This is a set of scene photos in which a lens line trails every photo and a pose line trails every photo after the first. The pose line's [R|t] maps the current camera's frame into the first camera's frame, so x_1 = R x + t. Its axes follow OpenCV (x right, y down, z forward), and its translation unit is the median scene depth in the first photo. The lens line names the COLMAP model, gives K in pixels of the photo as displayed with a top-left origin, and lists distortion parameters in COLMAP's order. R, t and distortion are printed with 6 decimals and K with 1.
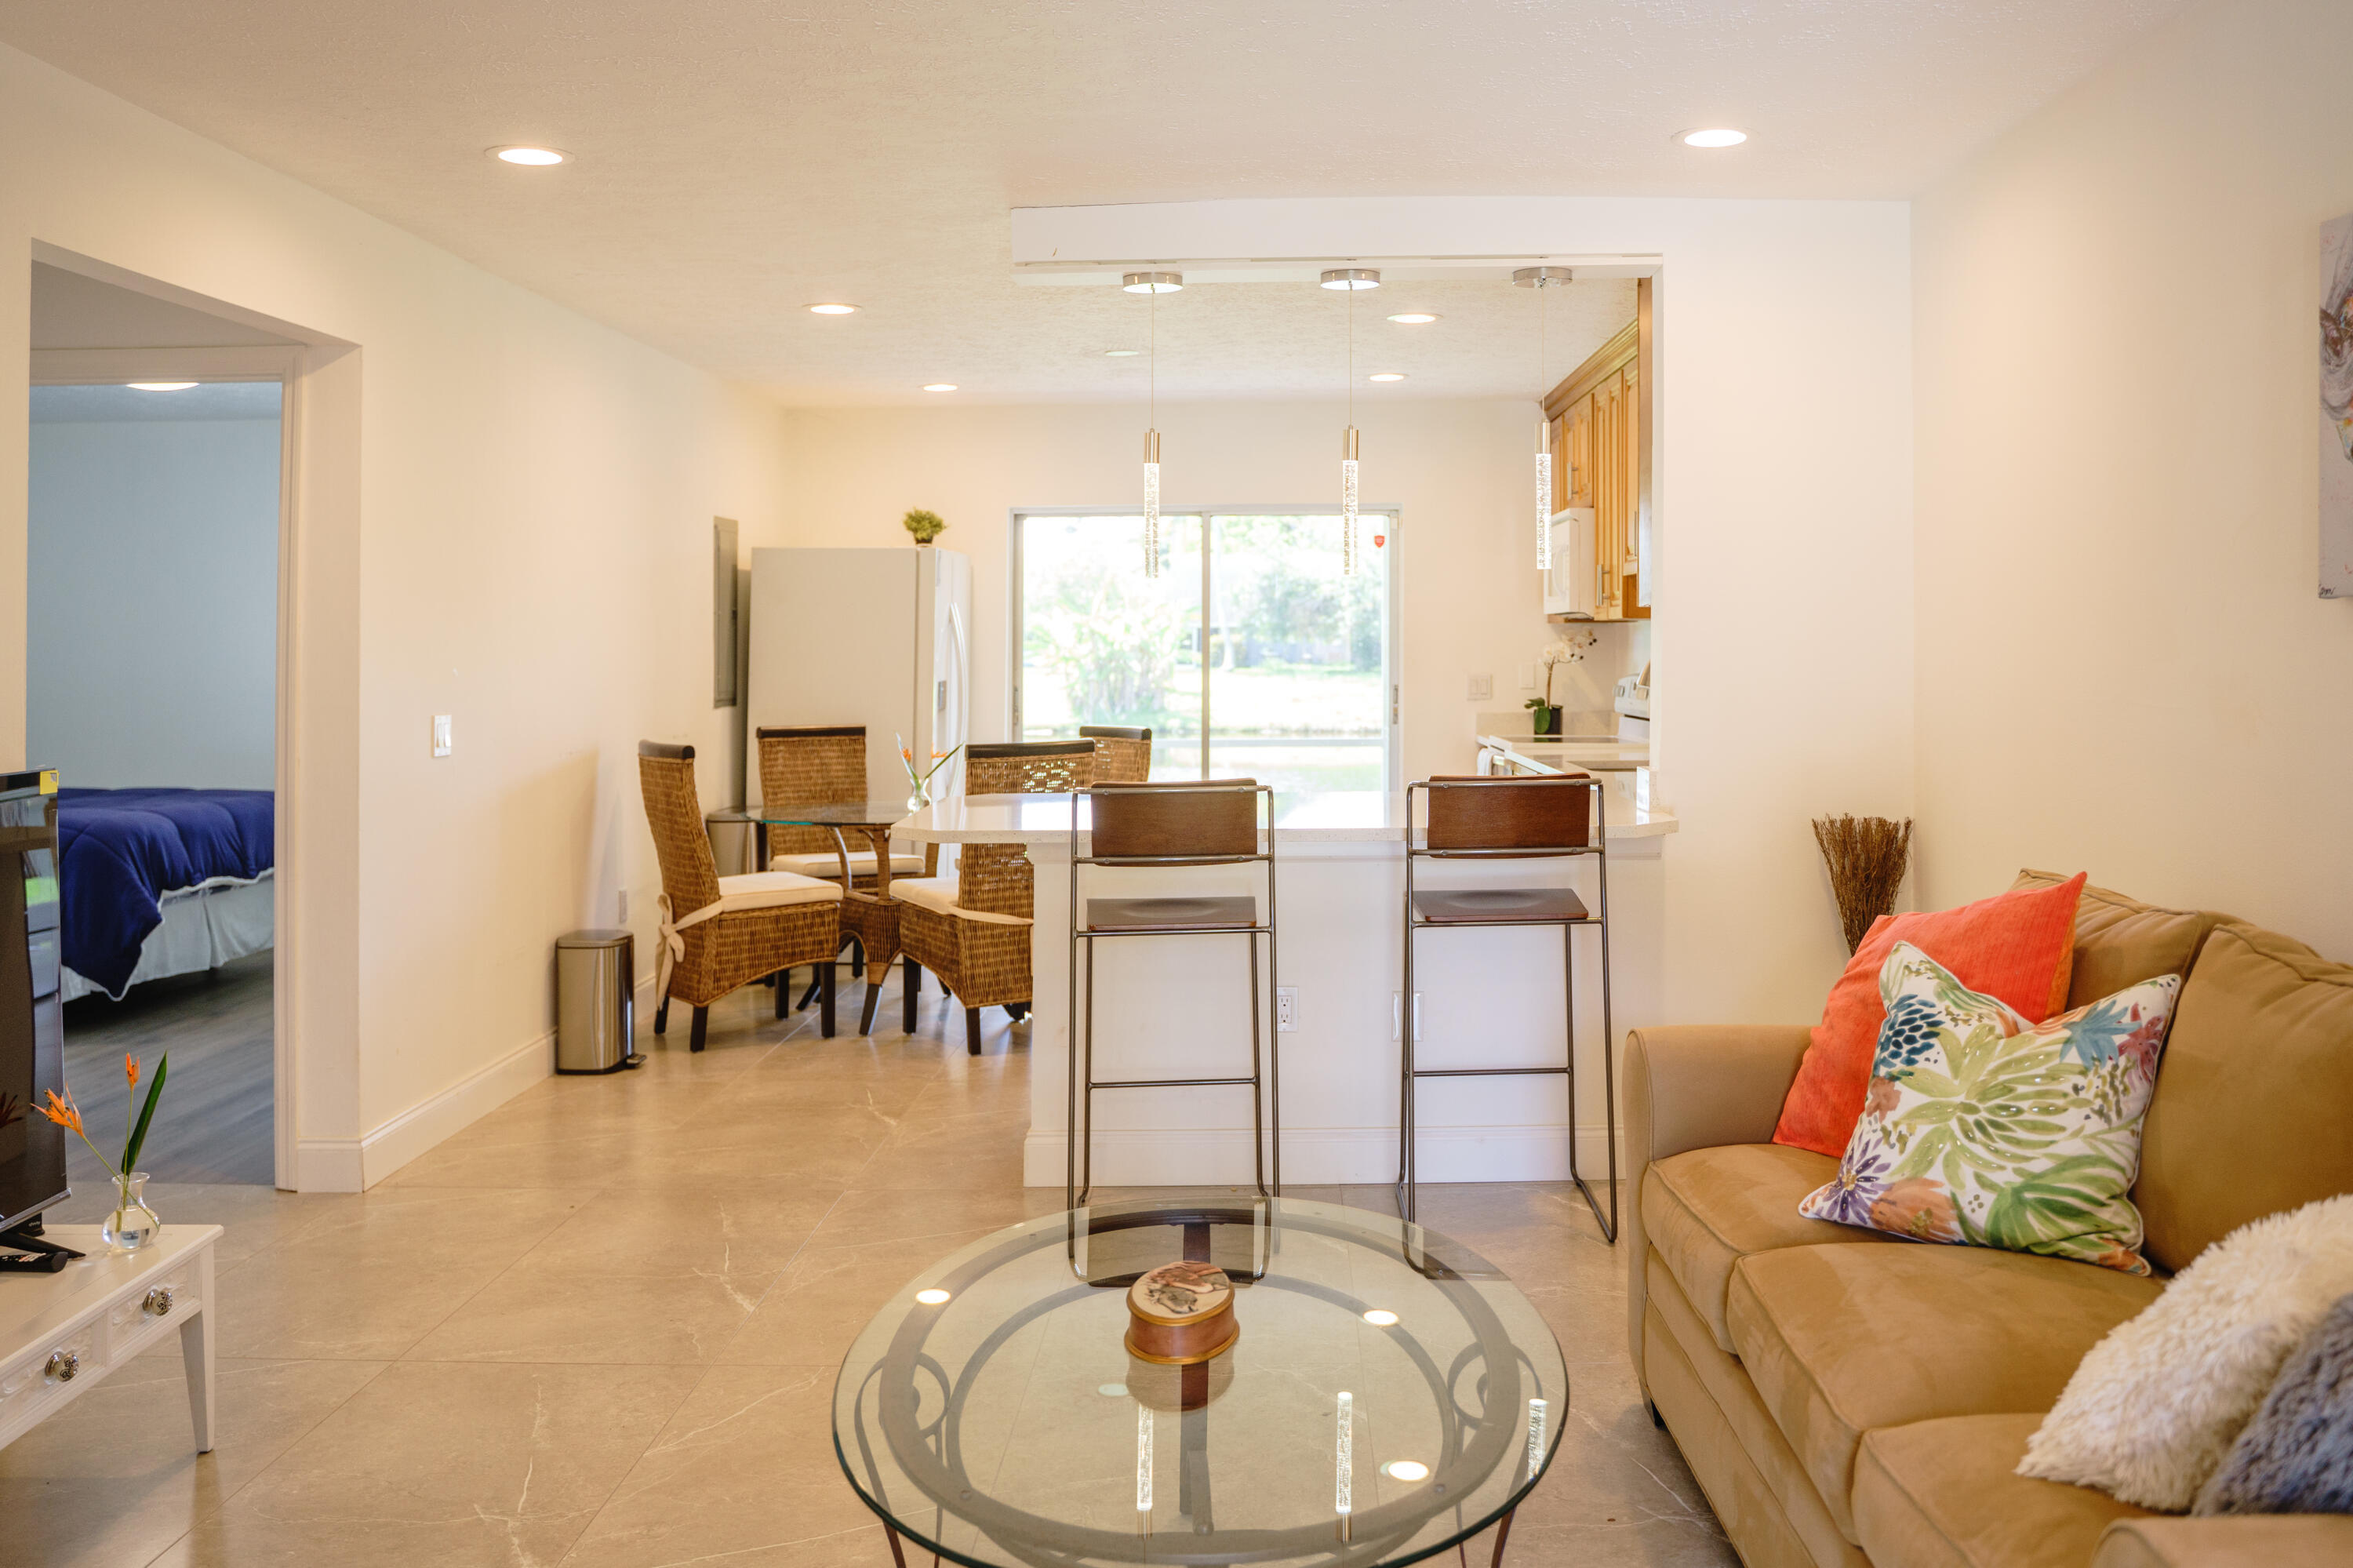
lens RADIAL K [[1999.9, 0, 1267.2], [0, 1999.9, 619.5], [0, 0, 1]] dist [-0.078072, 0.021949]
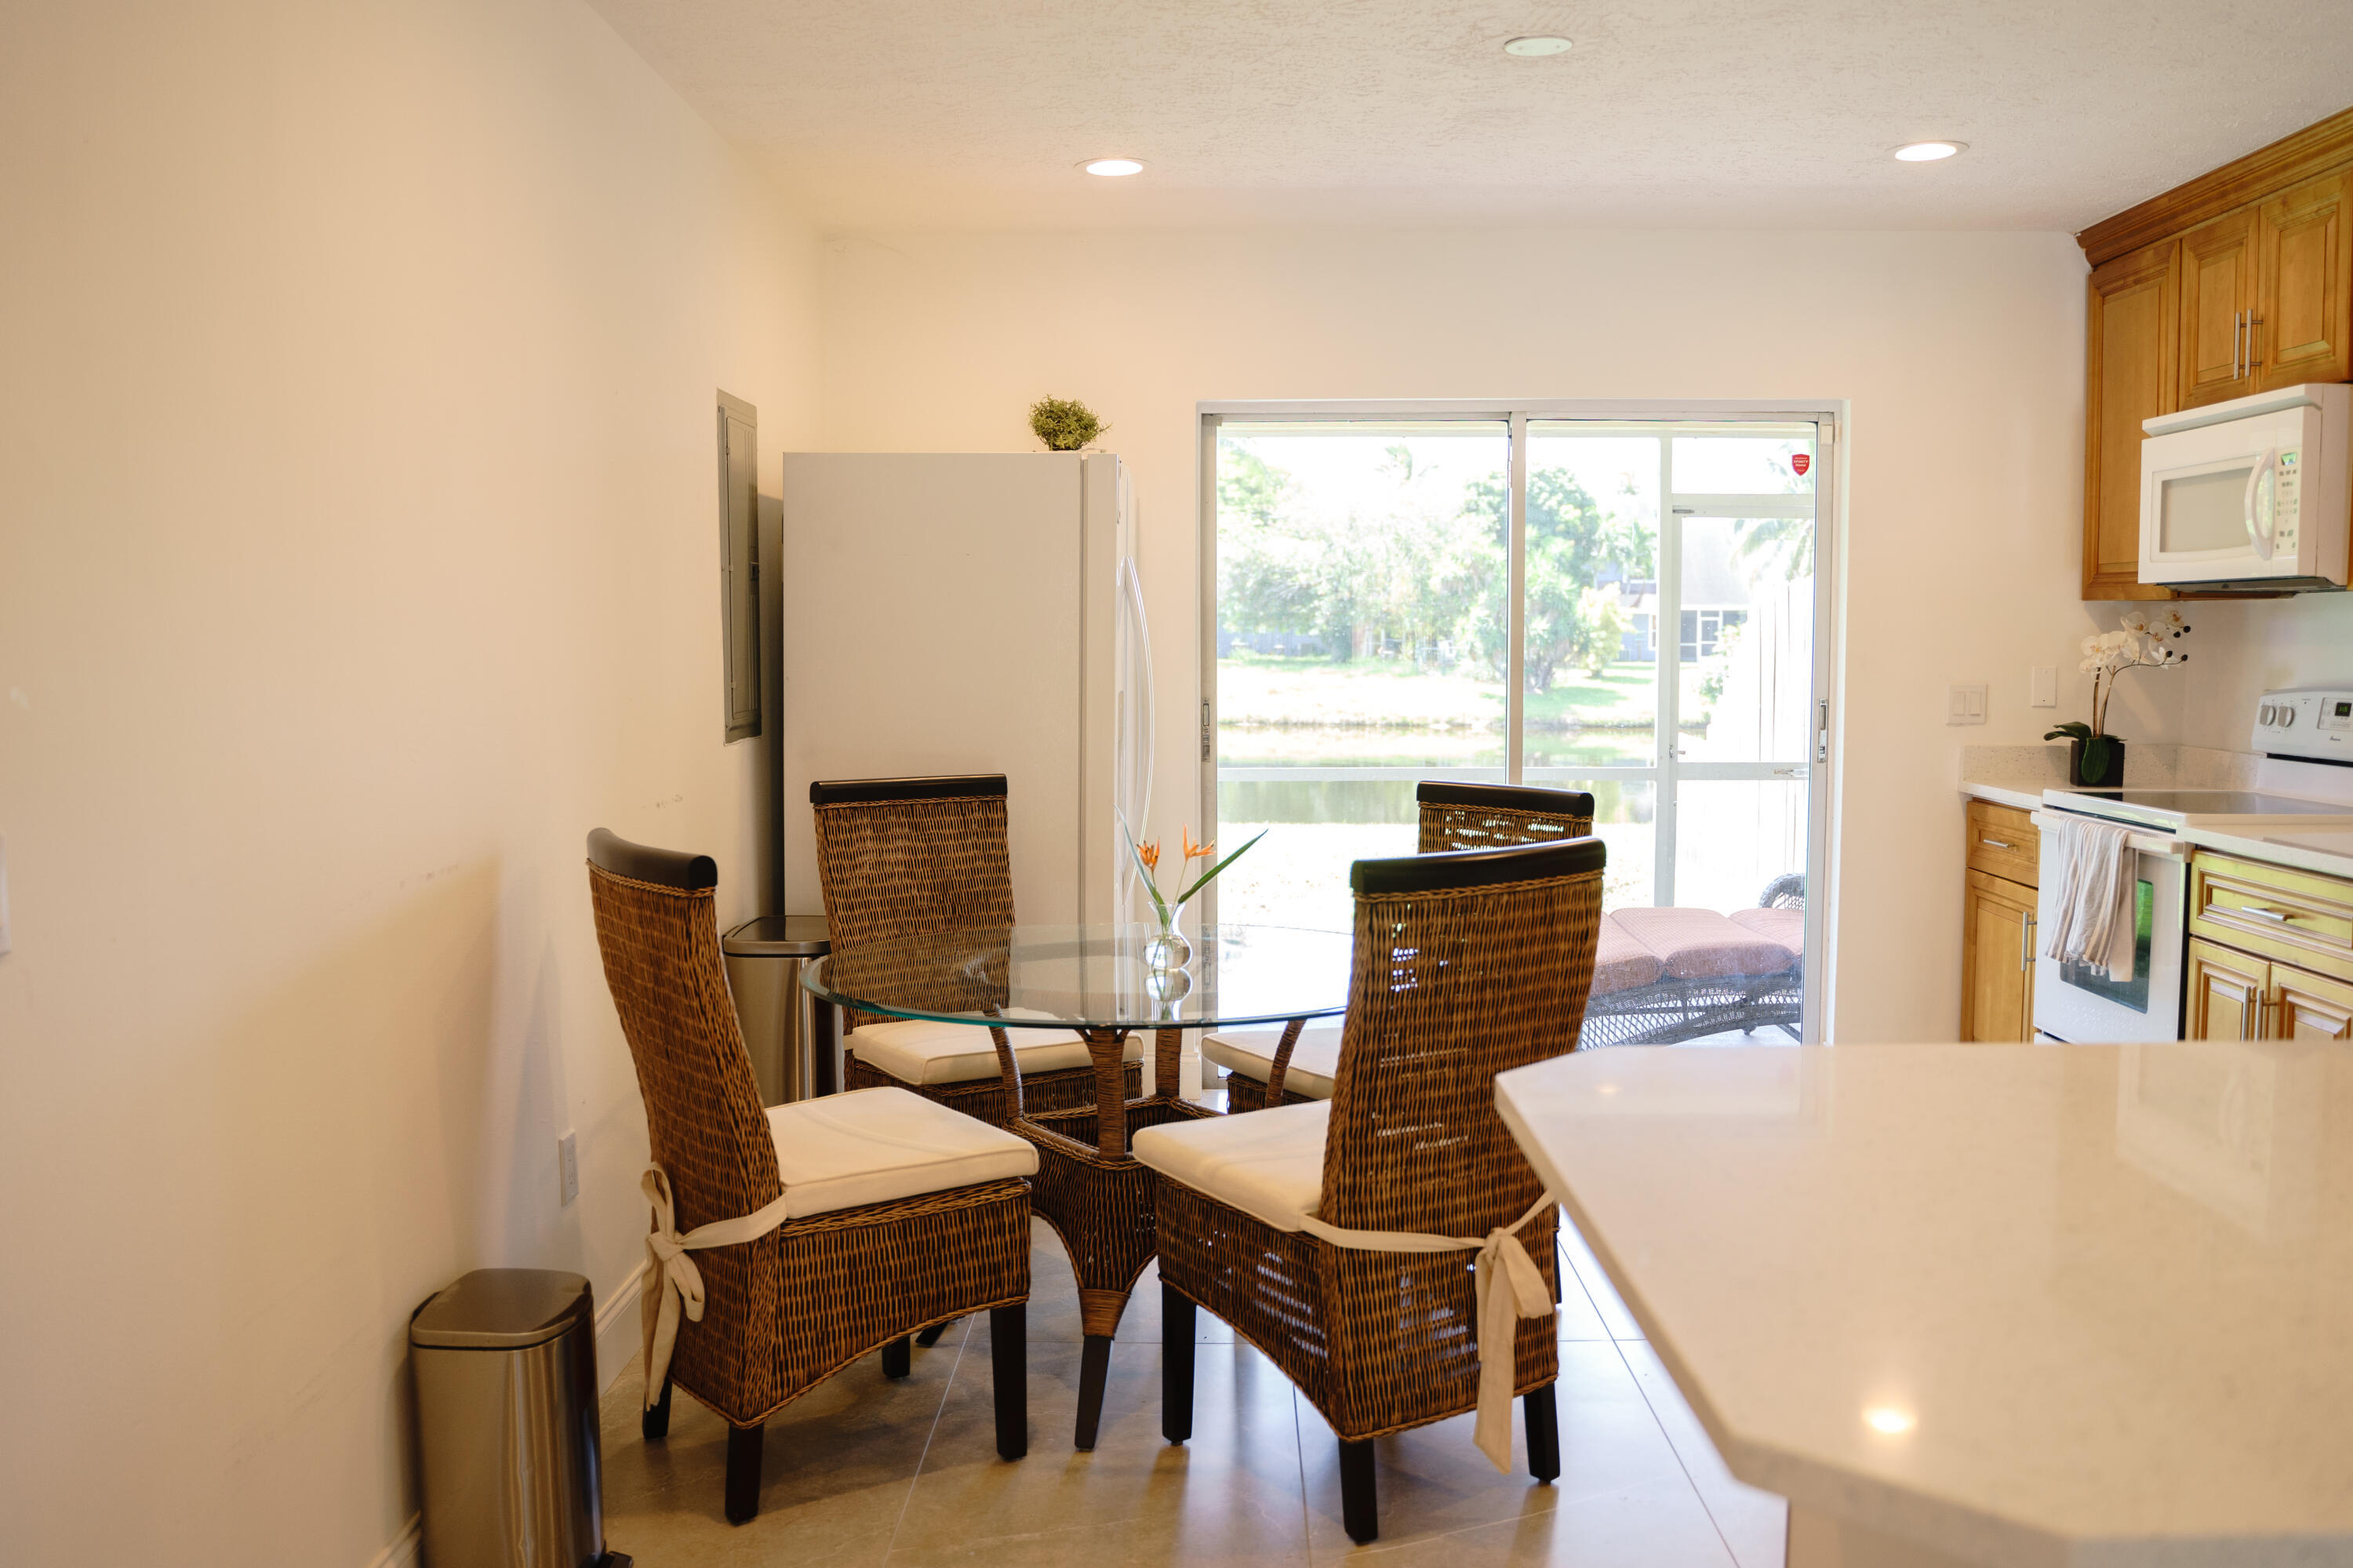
lens RADIAL K [[1999.9, 0, 1221.3], [0, 1999.9, 820.4], [0, 0, 1]] dist [-0.078072, 0.021949]
pose [[0.999993, 0.003258, 0.001927, -0.171305], [-0.003442, 0.994478, 0.104888, 0.009374], [-0.001574, -0.104894, 0.994482, 0.542754]]
